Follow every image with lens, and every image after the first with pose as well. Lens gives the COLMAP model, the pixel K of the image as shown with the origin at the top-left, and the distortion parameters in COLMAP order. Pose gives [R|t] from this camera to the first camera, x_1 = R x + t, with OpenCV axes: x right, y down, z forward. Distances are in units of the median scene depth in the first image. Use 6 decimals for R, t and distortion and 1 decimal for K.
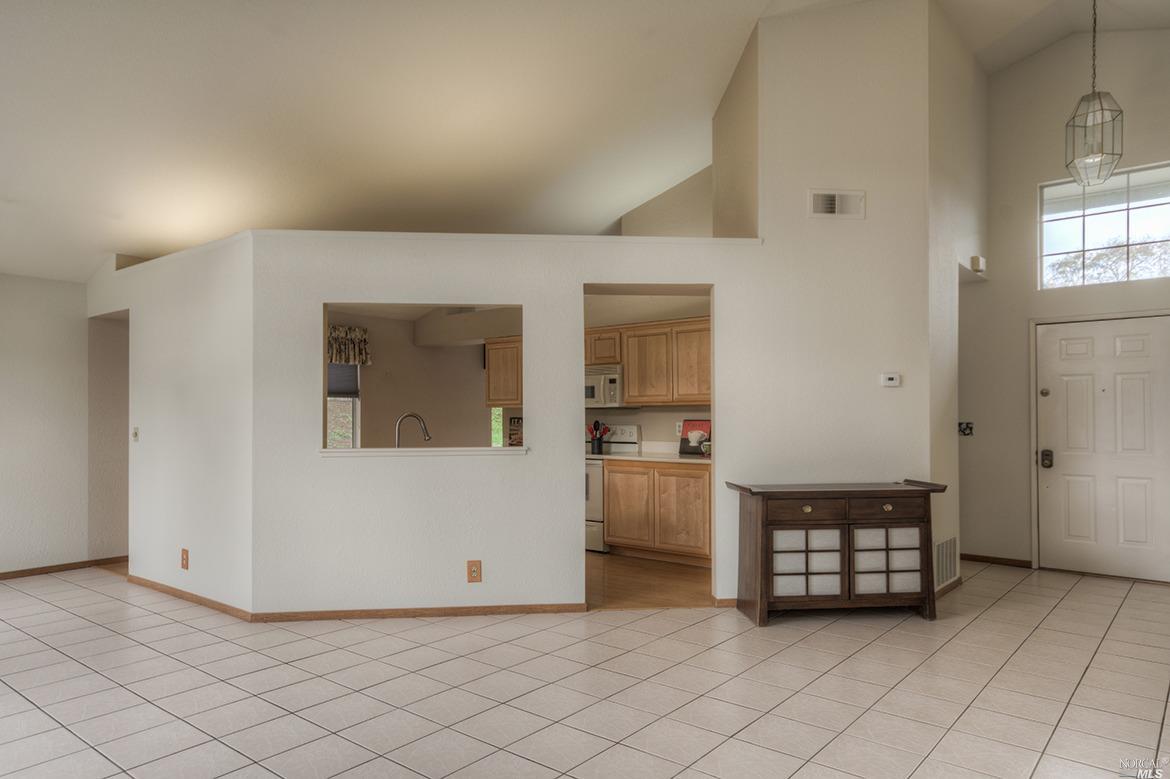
lens RADIAL K [[748.0, 0, 589.5], [0, 748.0, 404.6], [0, 0, 1]] dist [0.018286, 0.016047]
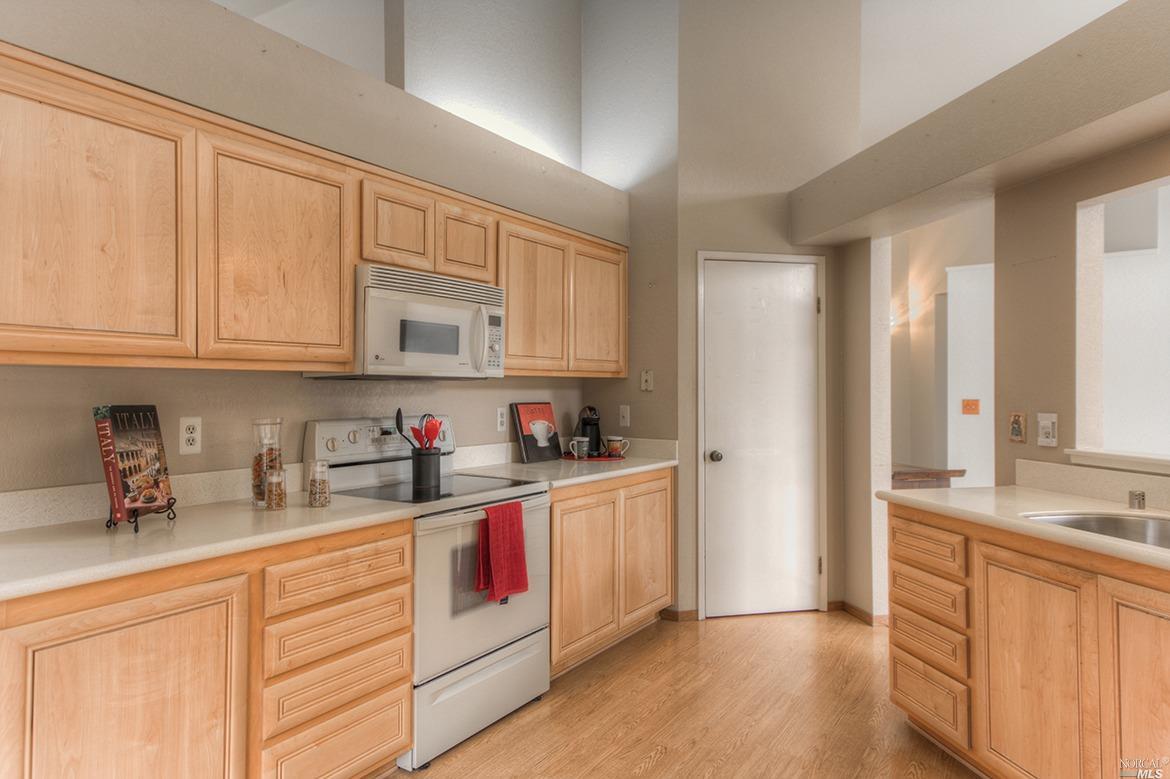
lens RADIAL K [[714.8, 0, 581.2], [0, 714.8, 388.1], [0, 0, 1]] dist [0.011140, 0.002557]
pose [[-0.096994, 0.005354, 0.995271, -0.426066], [-0.014815, 0.999867, -0.006823, 0.012531], [-0.995175, -0.015407, -0.096901, 1.024756]]
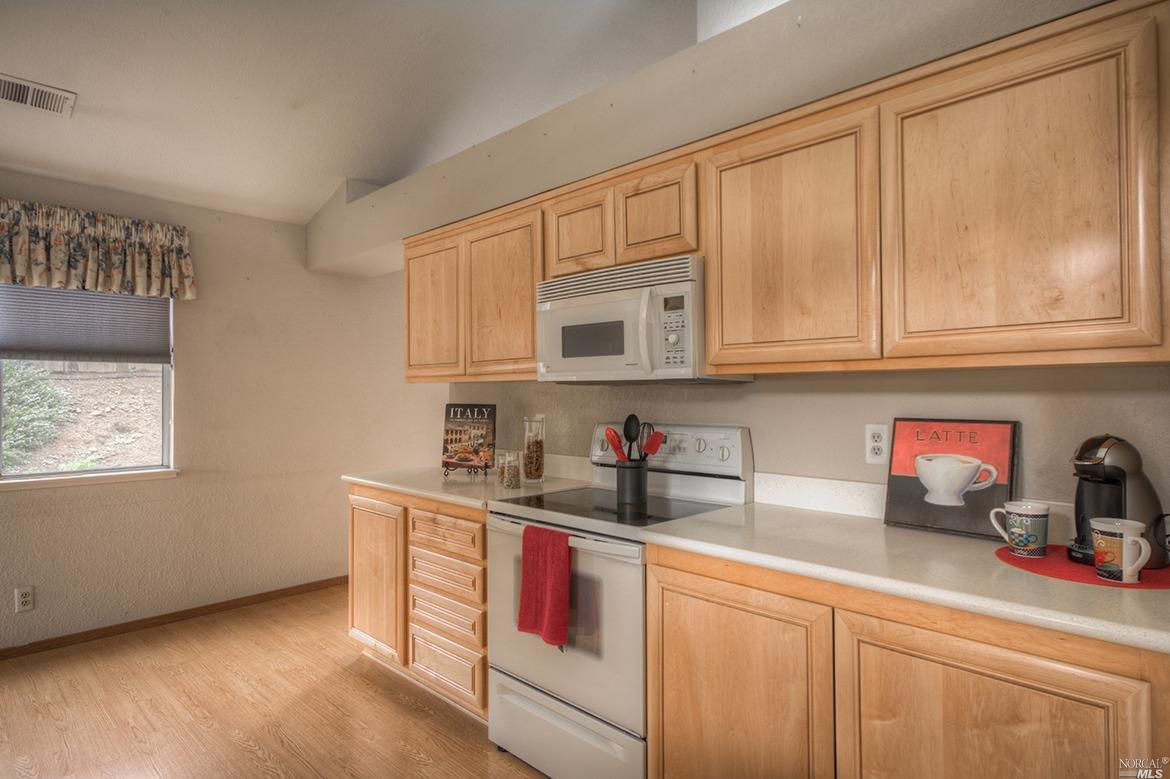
lens RADIAL K [[649.0, 0, 593.5], [0, 649.0, 387.0], [0, 0, 1]] dist [0.011954, 0.002120]
pose [[0.996185, -0.000265, -0.087264, 0.020823], [0.000686, 0.999988, 0.004797, 0.005906], [0.087262, -0.004838, 0.996174, 0.723681]]
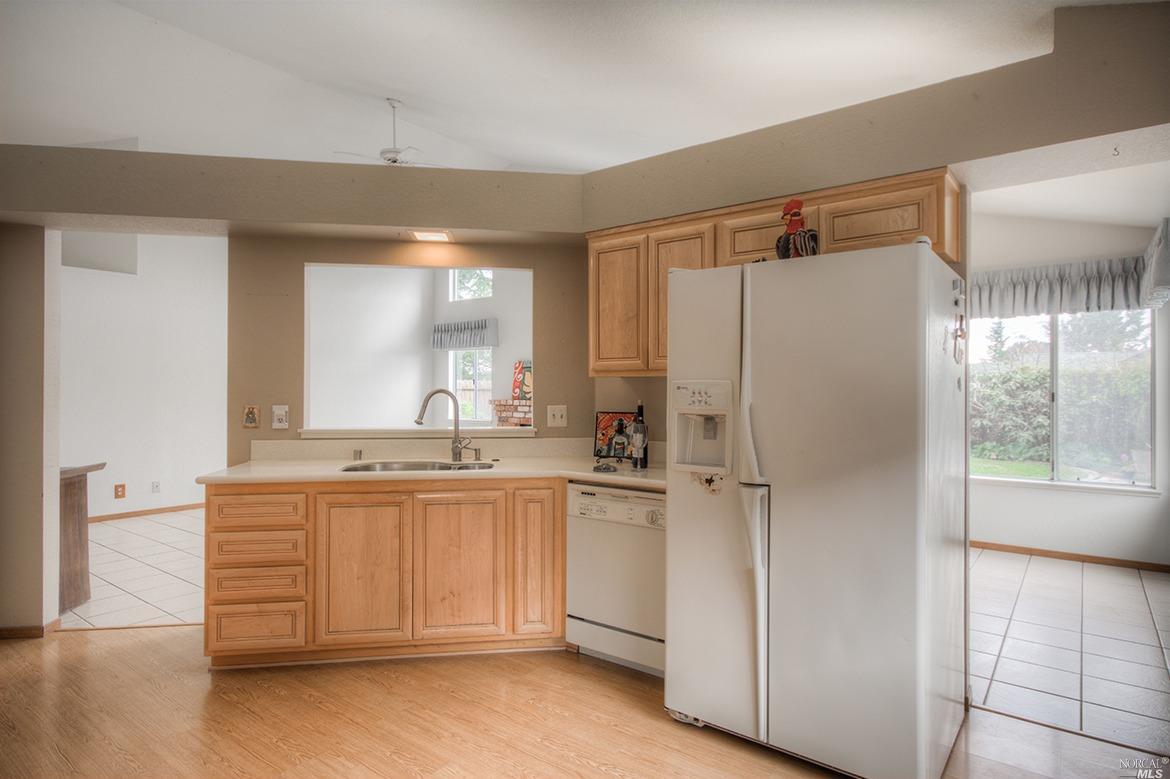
lens RADIAL K [[649.0, 0, 591.4], [0, 649.0, 389.5], [0, 0, 1]] dist [0.011954, 0.002120]
pose [[-0.999069, 0.000716, -0.043128, -0.273390], [0.001345, 0.999893, -0.014557, 0.015426], [0.043113, -0.014601, -0.998964, 1.249373]]
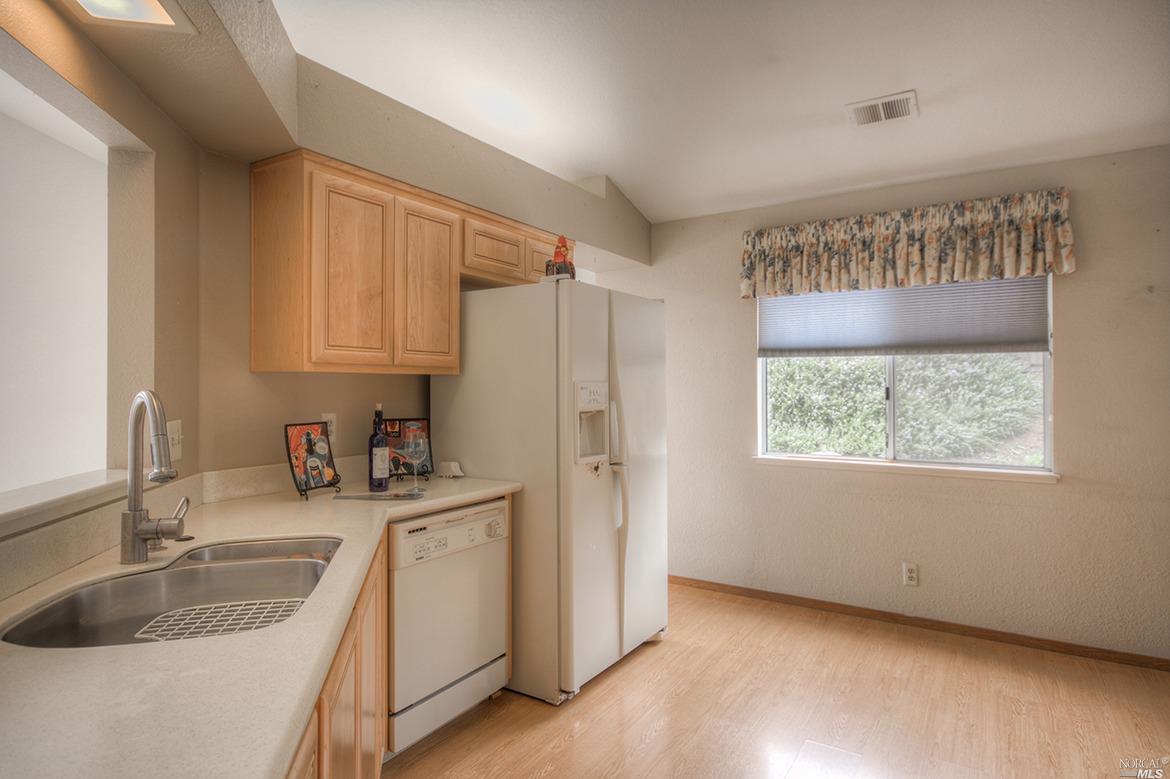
lens RADIAL K [[649.0, 0, 588.2], [0, 649.0, 388.3], [0, 0, 1]] dist [0.011954, 0.002120]
pose [[0.118136, 0.002054, -0.992995, 0.050177], [0.016890, 0.999849, 0.004078, 0.008071], [0.992854, -0.017253, 0.118084, 0.850955]]
